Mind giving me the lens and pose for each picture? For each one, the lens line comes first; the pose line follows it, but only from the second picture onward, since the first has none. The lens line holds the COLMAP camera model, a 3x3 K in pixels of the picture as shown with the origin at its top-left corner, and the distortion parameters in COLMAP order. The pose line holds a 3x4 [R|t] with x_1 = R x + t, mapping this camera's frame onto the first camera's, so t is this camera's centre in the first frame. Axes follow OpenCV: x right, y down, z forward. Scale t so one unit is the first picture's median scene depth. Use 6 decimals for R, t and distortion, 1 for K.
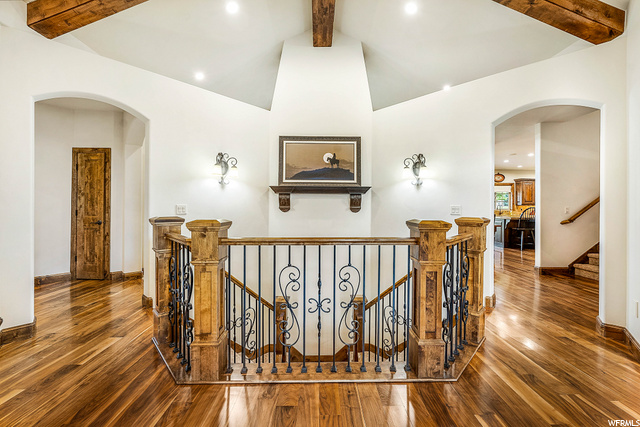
lens RADIAL K [[252.2, 0, 321.1], [0, 252.2, 209.2], [0, 0, 1]] dist [0.001692, 0.000310]
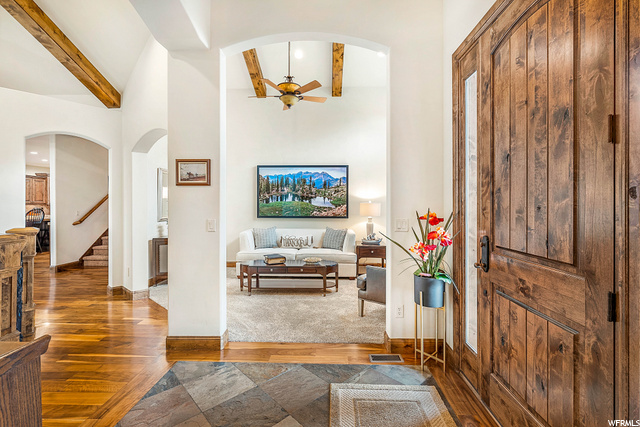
lens RADIAL K [[285.0, 0, 320.6], [0, 285.0, 205.9], [0, 0, 1]] dist [0.002547, 0.000383]
pose [[0.044865, -0.003867, 0.998986, -0.577269], [-0.001337, 0.999991, 0.003931, -0.067485], [-0.998992, -0.001512, 0.044860, -0.367312]]
